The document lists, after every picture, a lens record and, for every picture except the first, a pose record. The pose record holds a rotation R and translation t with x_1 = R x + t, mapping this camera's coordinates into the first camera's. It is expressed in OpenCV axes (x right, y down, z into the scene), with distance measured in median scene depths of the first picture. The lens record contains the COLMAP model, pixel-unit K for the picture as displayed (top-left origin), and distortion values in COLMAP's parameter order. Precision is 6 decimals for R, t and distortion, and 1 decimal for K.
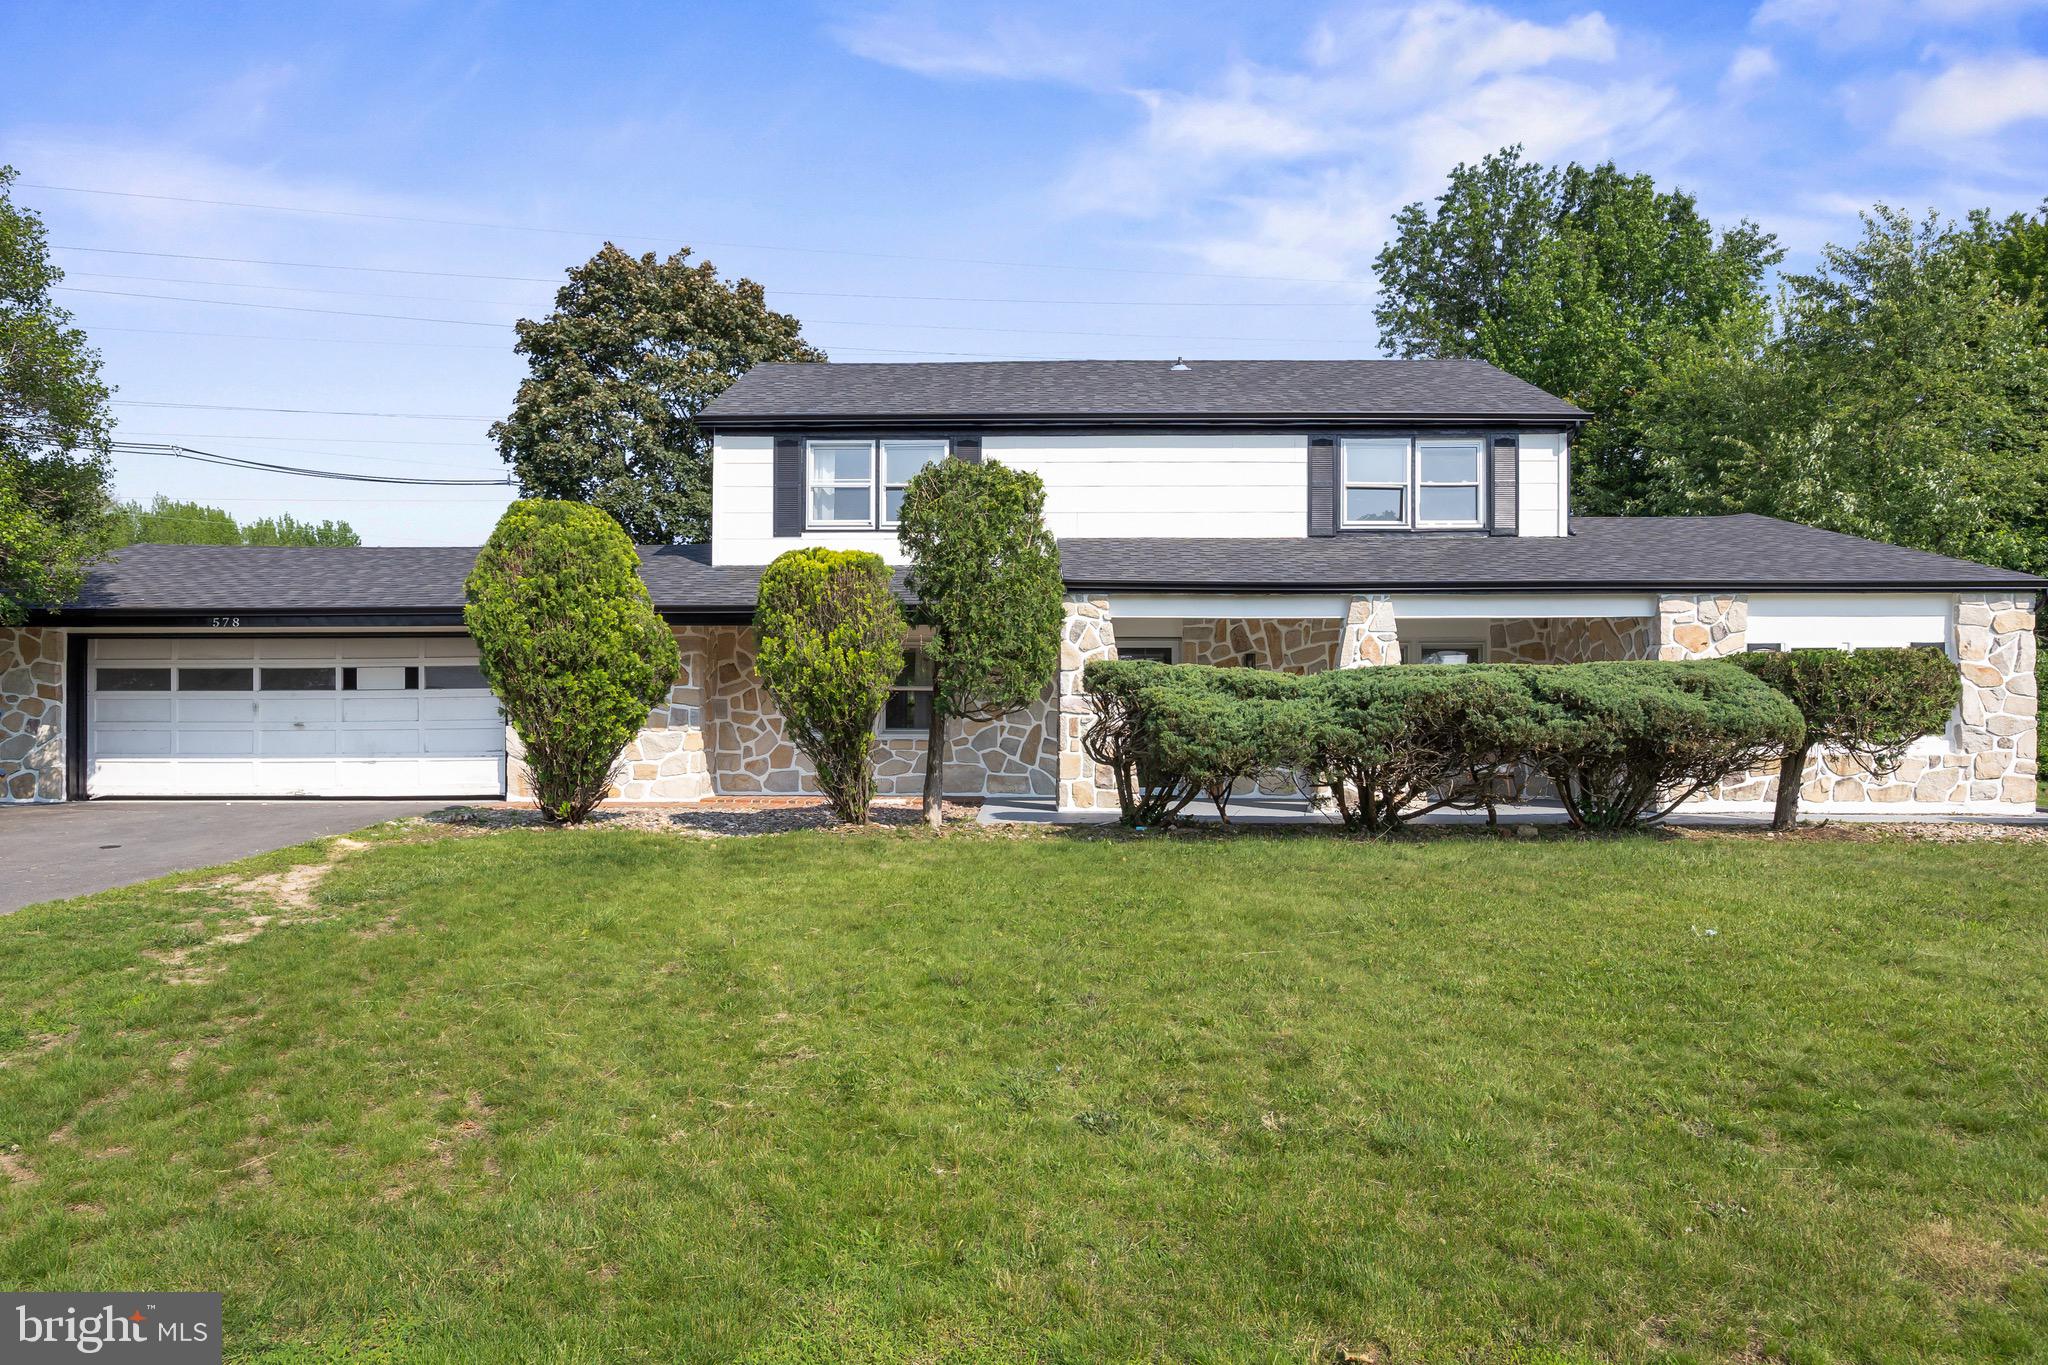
lens RADIAL K [[1174.0, 0, 1024.5], [0, 1174.0, 701.0], [0, 0, 1]] dist [-0.017287, -0.000761]
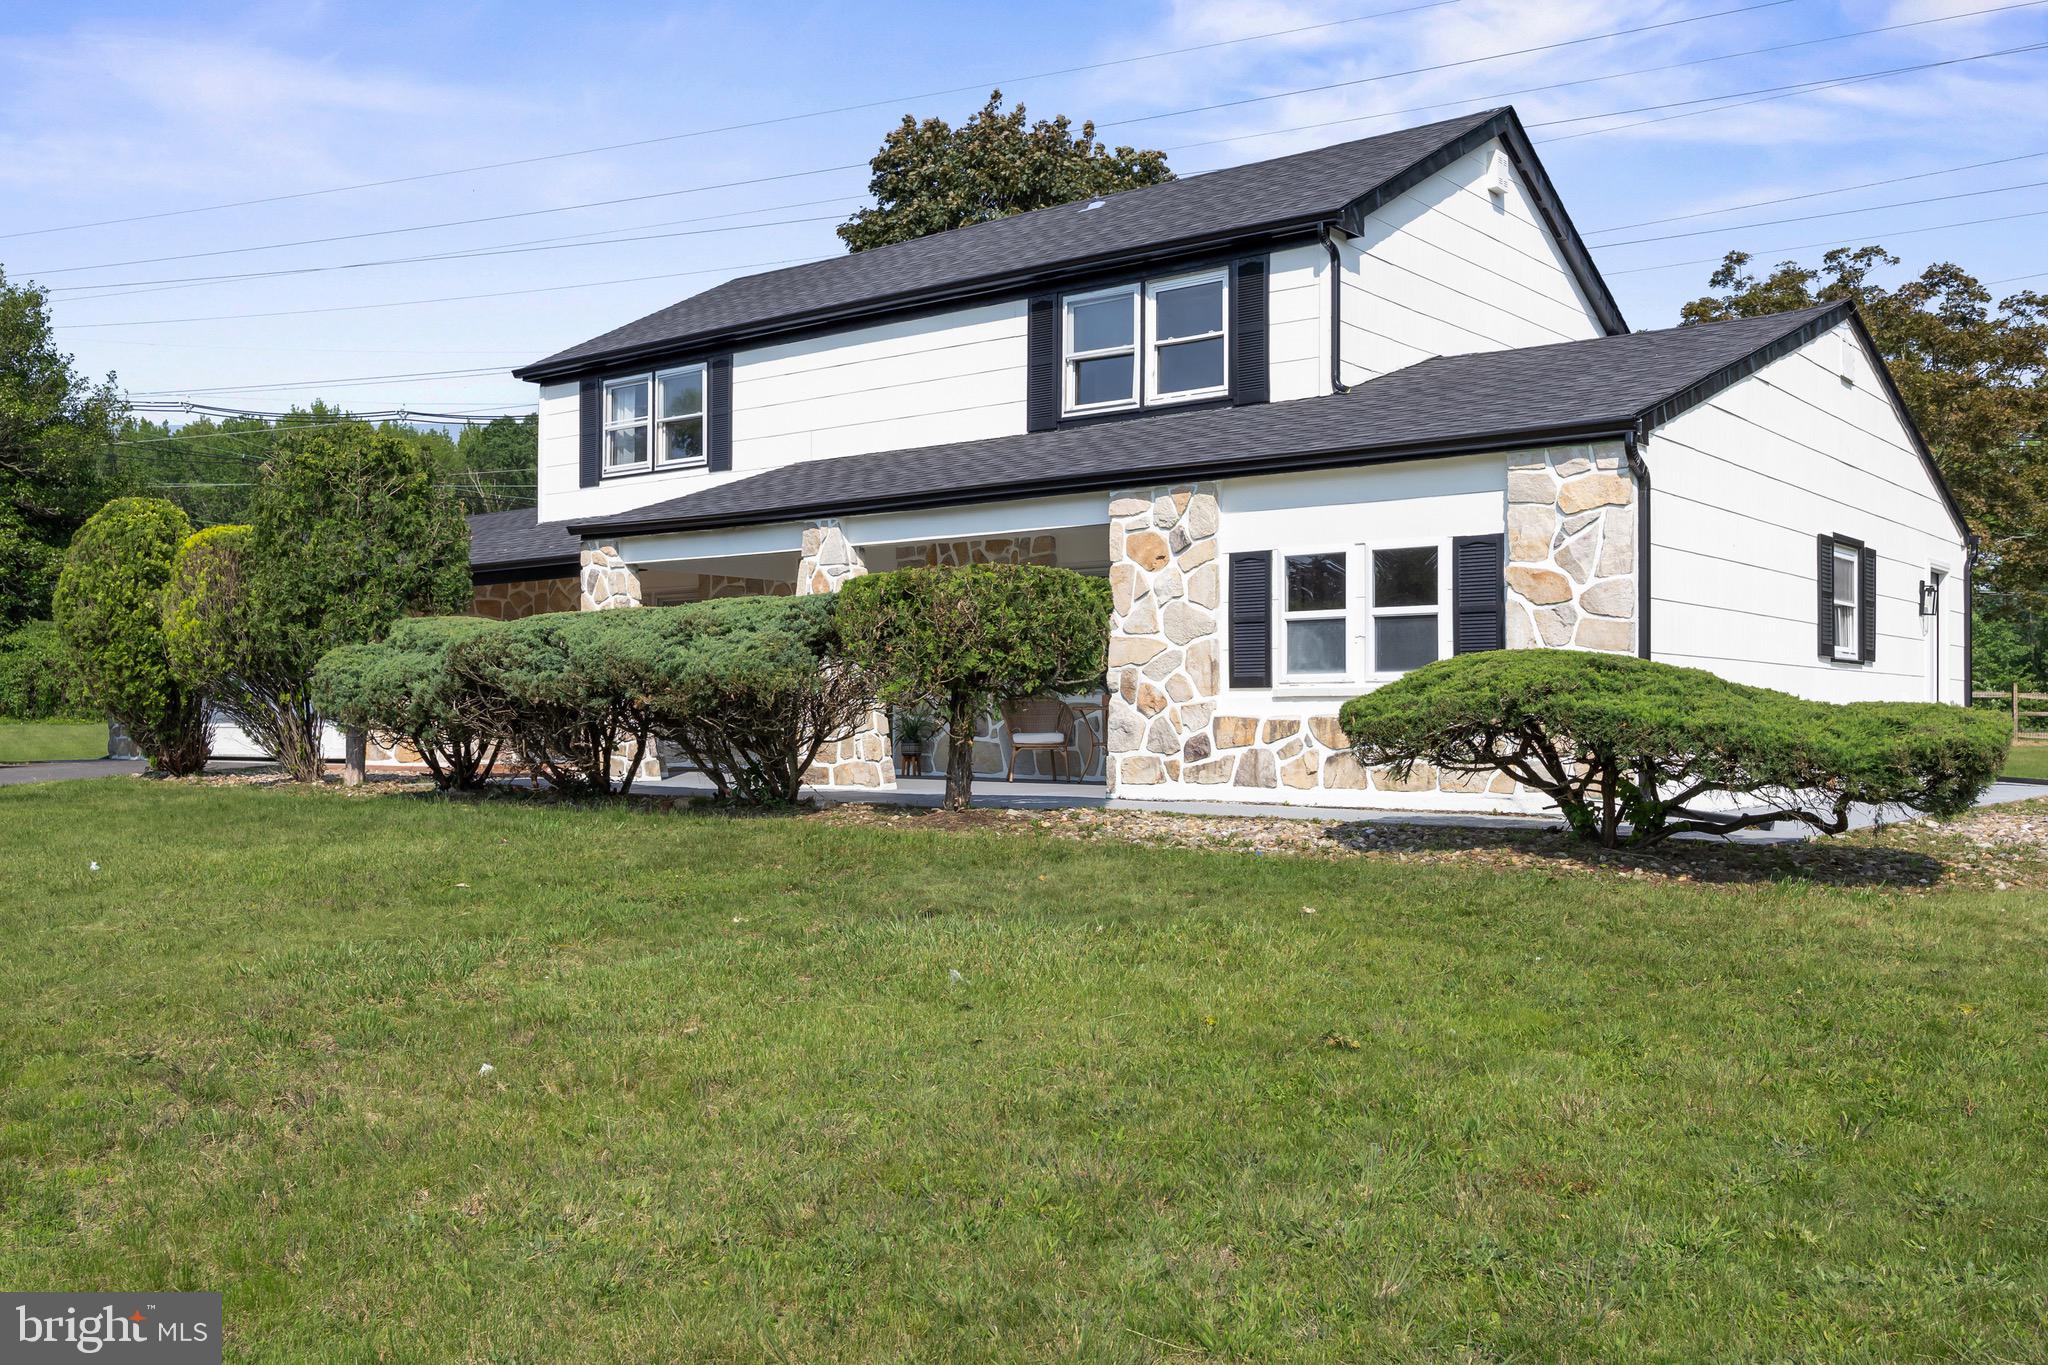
lens RADIAL K [[1756.5, 0, 1026.6], [0, 1756.5, 680.2], [0, 0, 1]] dist [0.001422, 0.007865]
pose [[0.798254, -0.012752, -0.602187, 1.139657], [0.021048, 0.999756, 0.006730, 0.014910], [0.601954, -0.018047, 0.798327, 0.108847]]
